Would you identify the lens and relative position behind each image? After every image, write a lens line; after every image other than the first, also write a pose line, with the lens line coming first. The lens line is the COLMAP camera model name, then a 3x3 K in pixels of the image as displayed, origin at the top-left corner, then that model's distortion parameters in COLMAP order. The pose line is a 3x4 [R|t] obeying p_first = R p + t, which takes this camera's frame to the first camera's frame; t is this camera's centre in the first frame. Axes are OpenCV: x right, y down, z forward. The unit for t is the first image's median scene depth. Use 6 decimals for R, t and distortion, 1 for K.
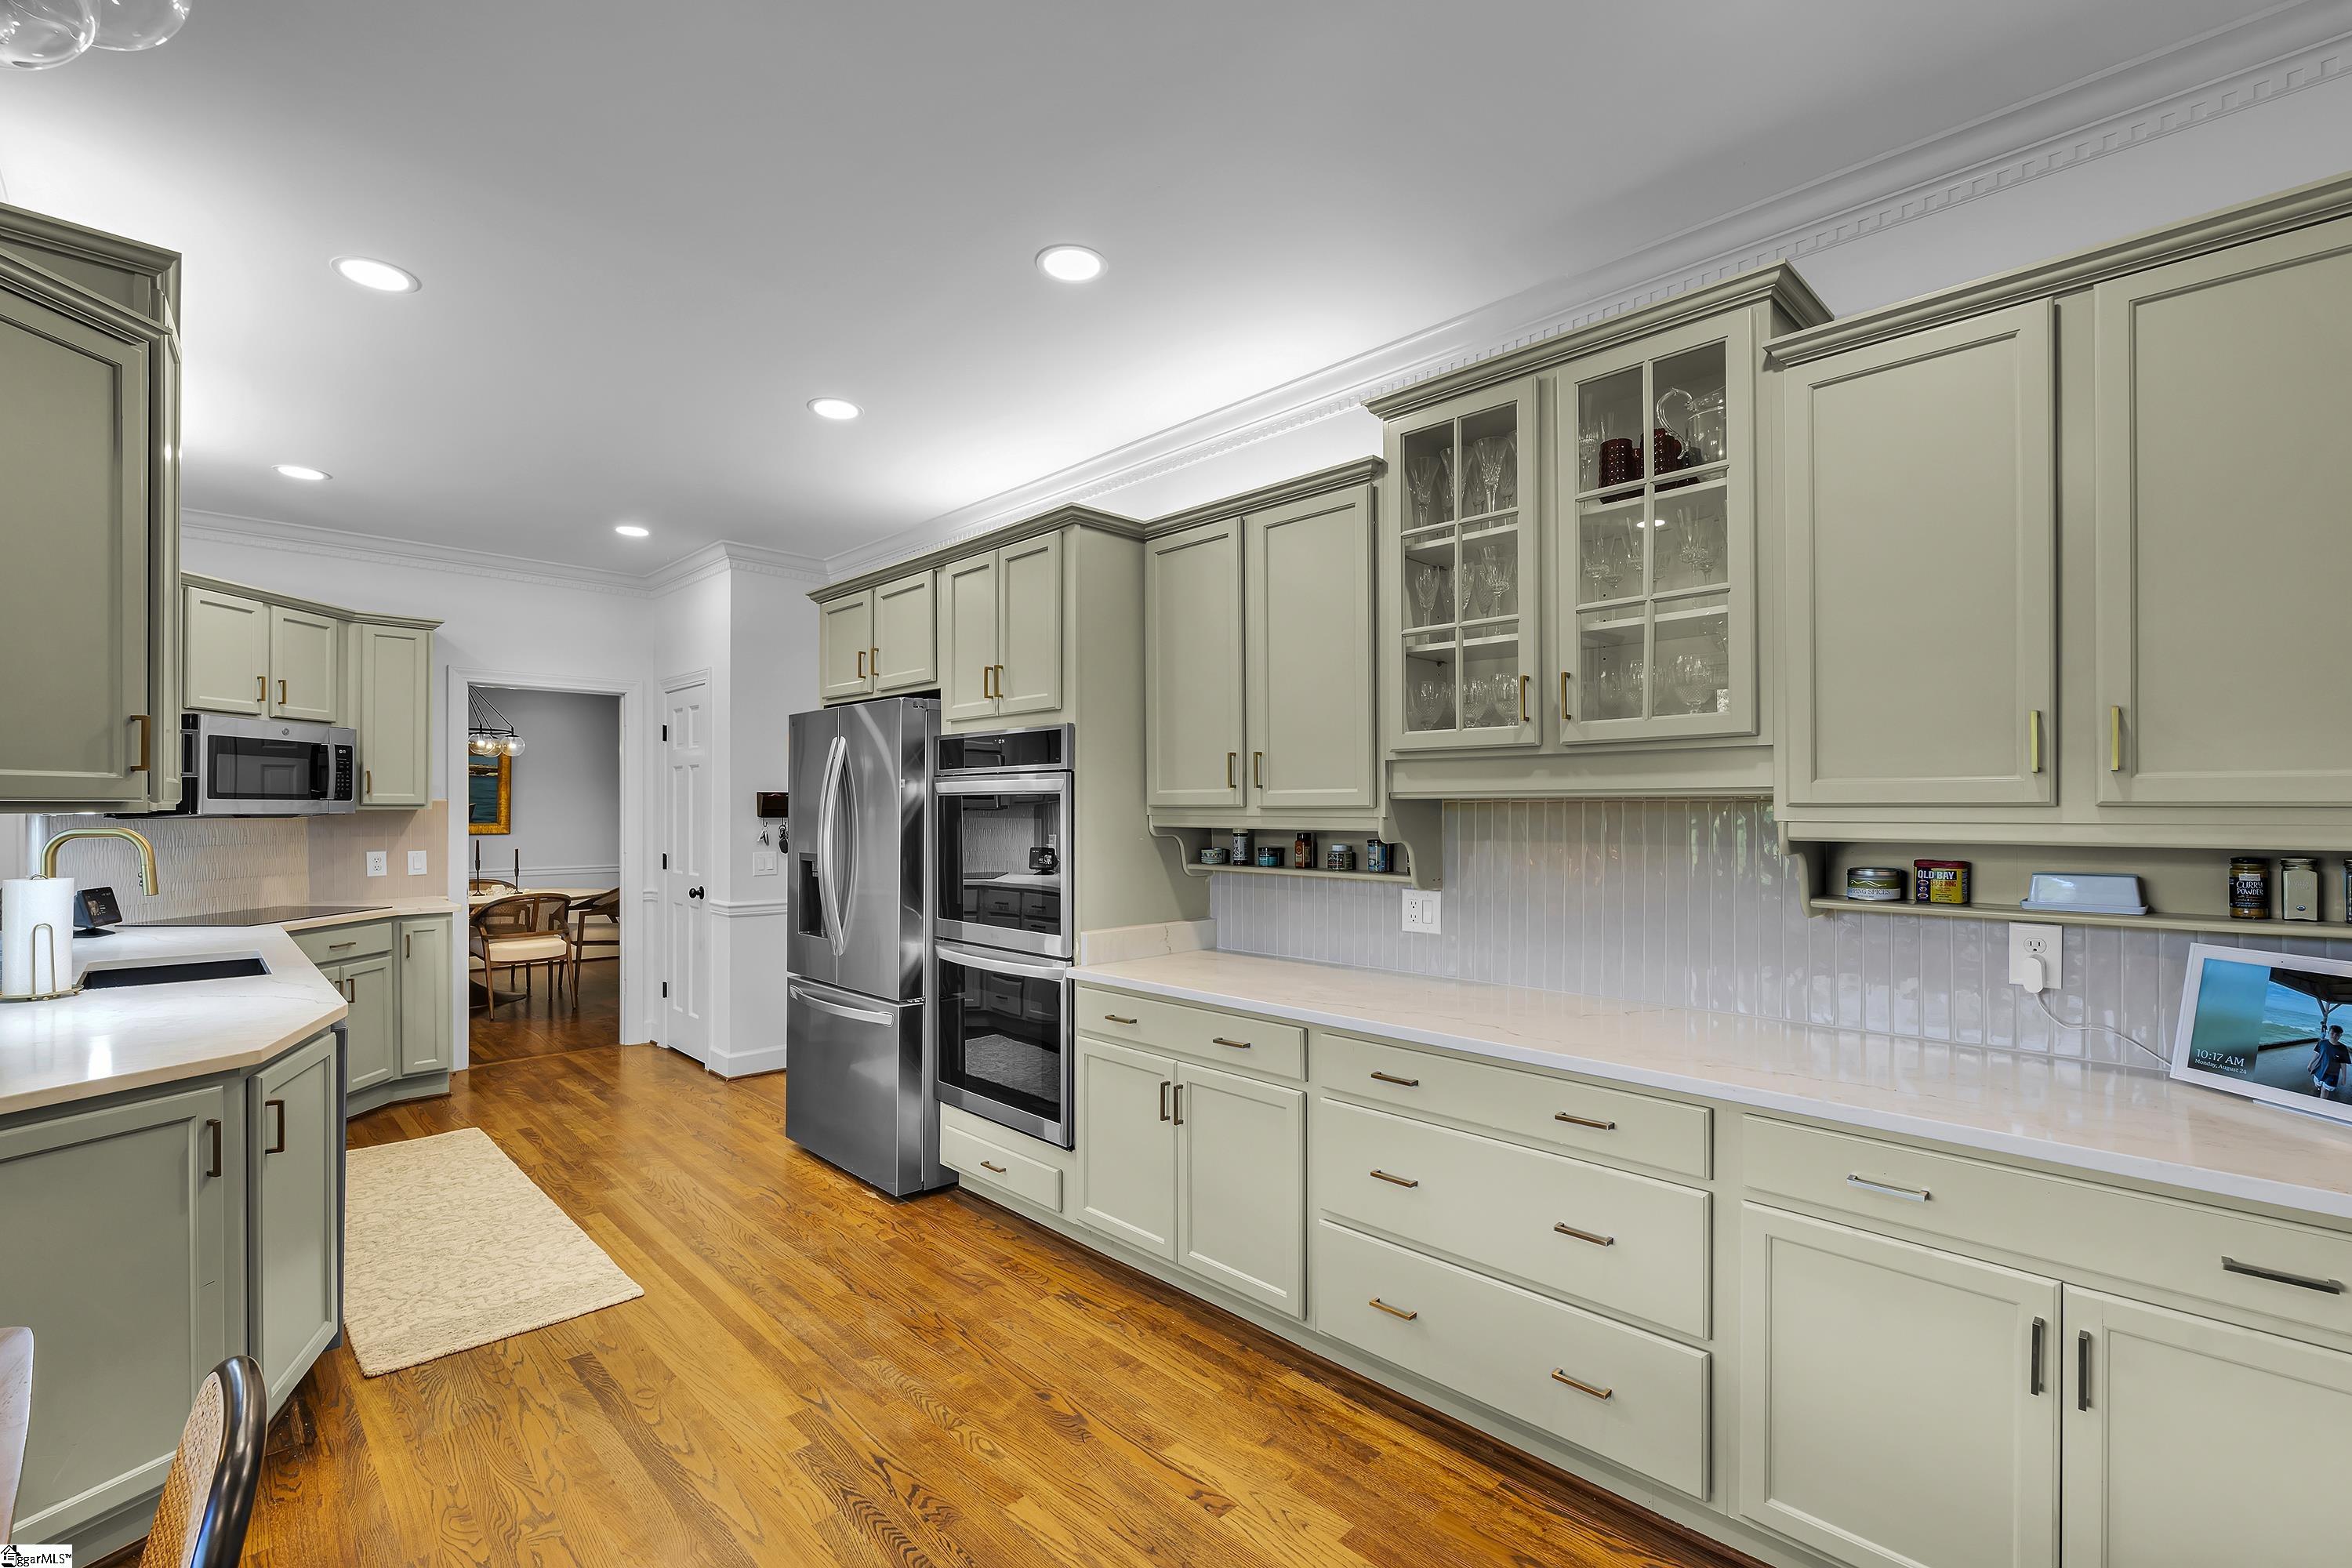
lens RADIAL K [[1024.5, 0, 1179.1], [0, 1024.5, 822.2], [0, 0, 1]] dist [0.002234, 0.000124]
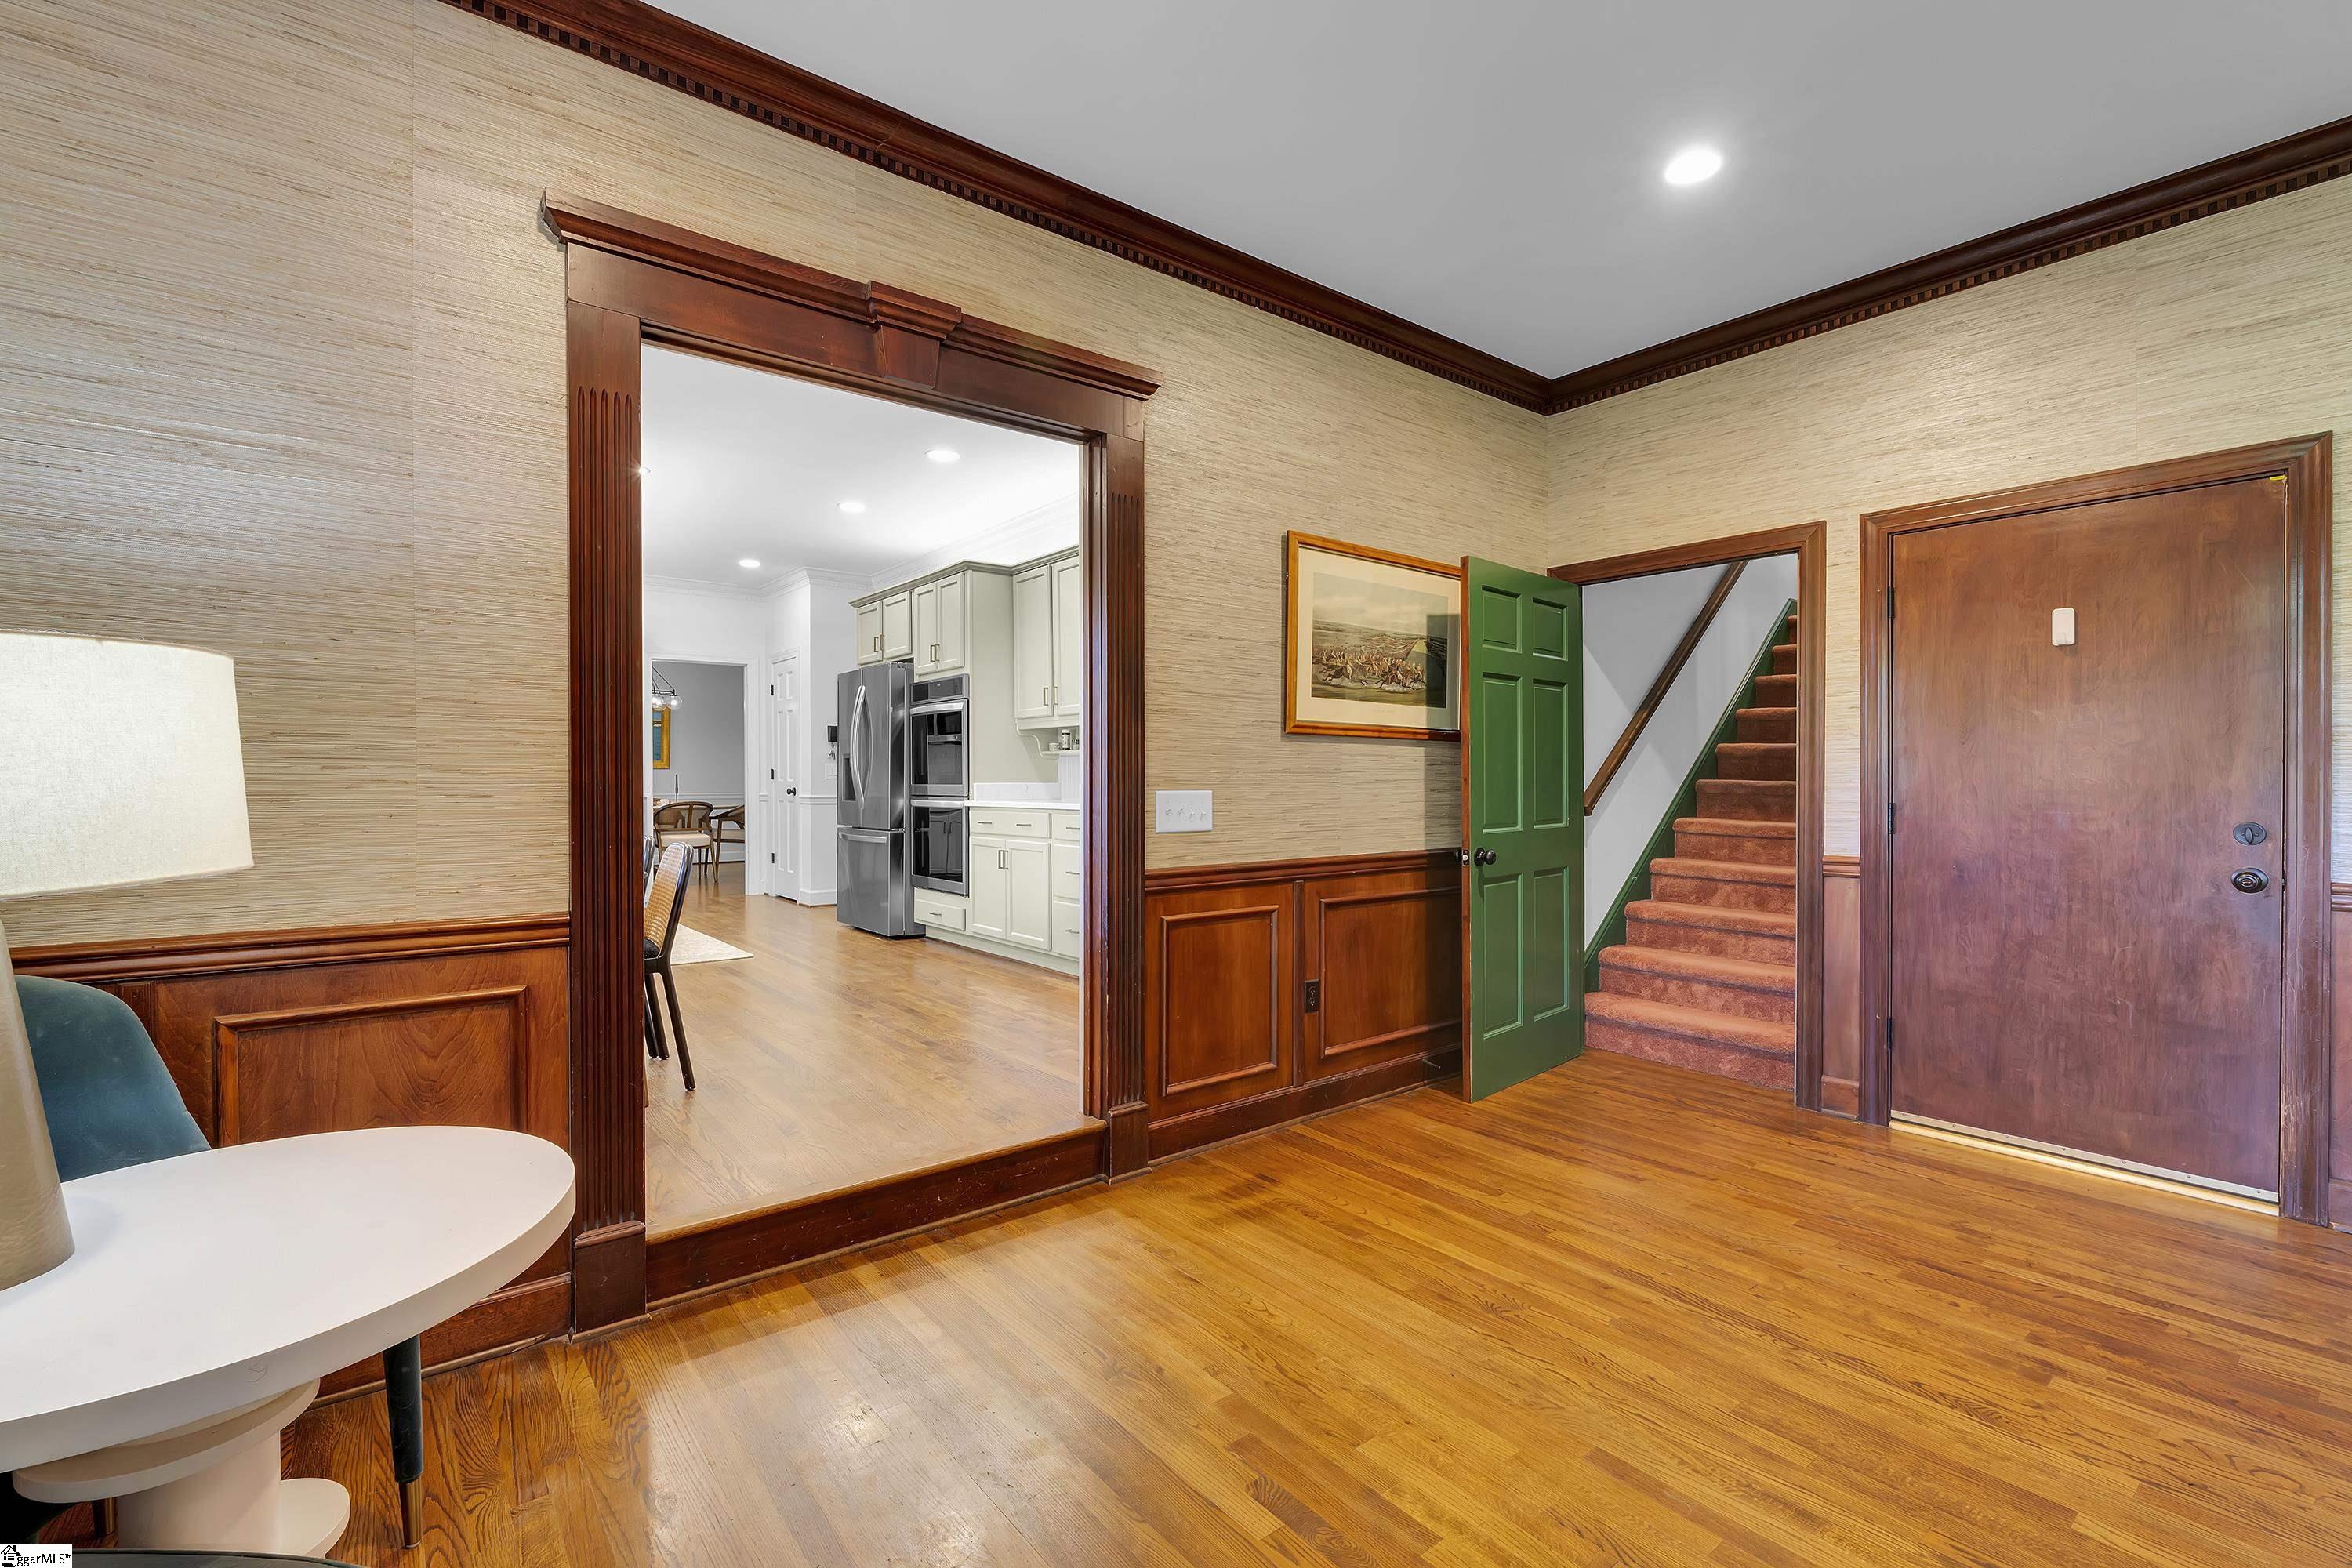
lens RADIAL K [[1032.4, 0, 1176.0], [0, 1032.4, 784.0], [0, 0, 1]] dist [-0.003019, -0.000022]
pose [[0.994549, -0.006557, -0.104063, 0.414223], [0.006223, 0.999974, -0.003532, 0.102012], [0.104084, 0.002865, 0.994564, -0.755293]]
